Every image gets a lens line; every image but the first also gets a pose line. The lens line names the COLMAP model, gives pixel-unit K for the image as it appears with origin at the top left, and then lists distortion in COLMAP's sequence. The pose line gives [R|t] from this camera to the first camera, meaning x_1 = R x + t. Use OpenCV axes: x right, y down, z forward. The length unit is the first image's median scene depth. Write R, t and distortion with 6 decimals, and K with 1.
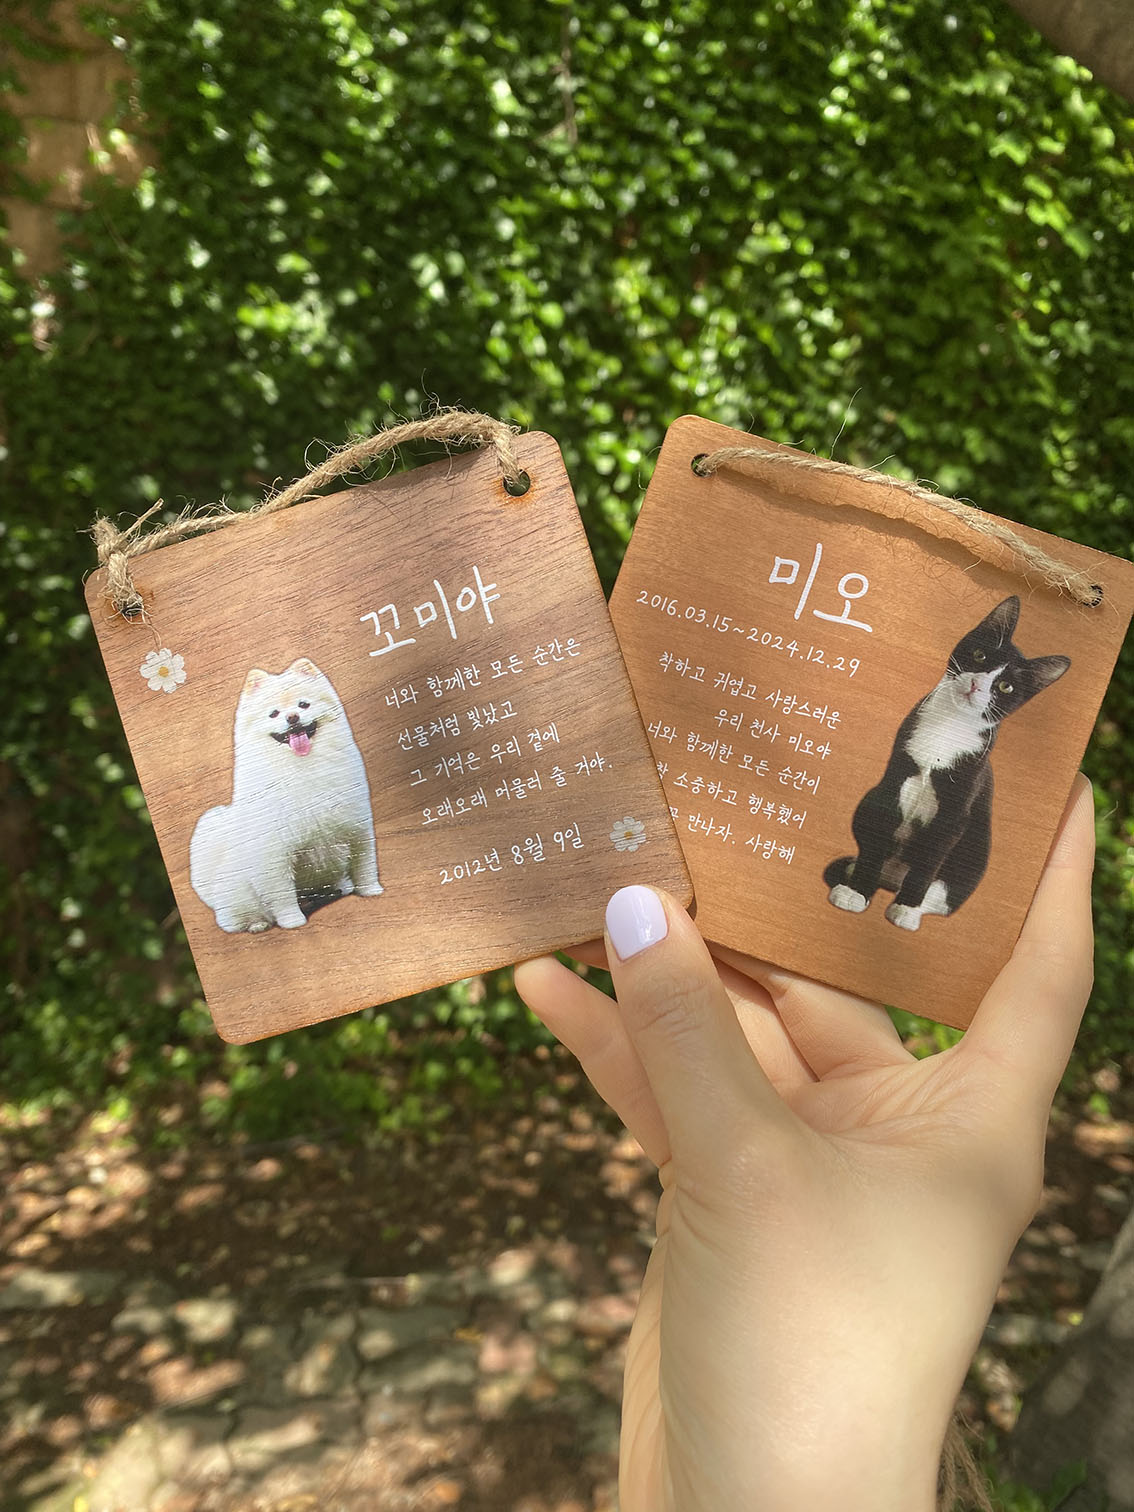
lens RADIAL K [[1252.4, 0, 567.8], [0, 1252.4, 746.5], [0, 0, 1]] dist [0.009868, 0.016489]
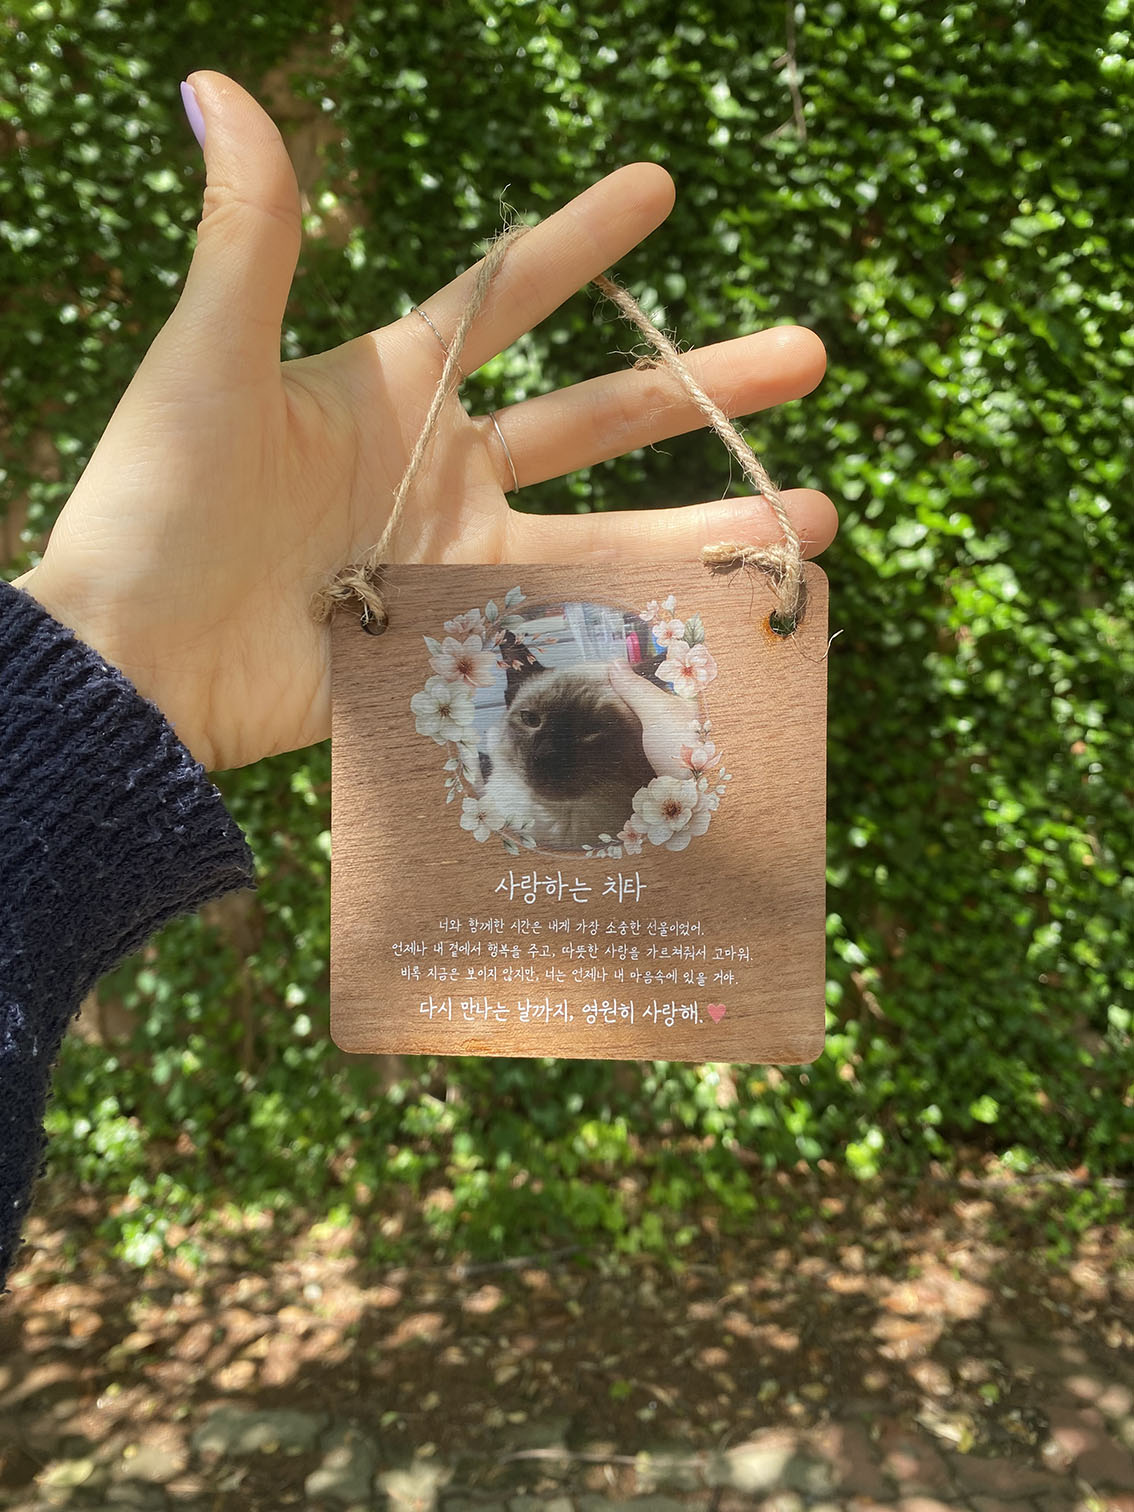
lens RADIAL K [[1252.4, 0, 567.8], [0, 1252.4, 746.5], [0, 0, 1]] dist [0.009868, 0.016489]
pose [[0.975426, -0.037216, -0.217163, 0.019784], [0.026713, 0.998336, -0.051106, -0.004931], [0.218704, 0.044049, 0.974797, 0.107301]]
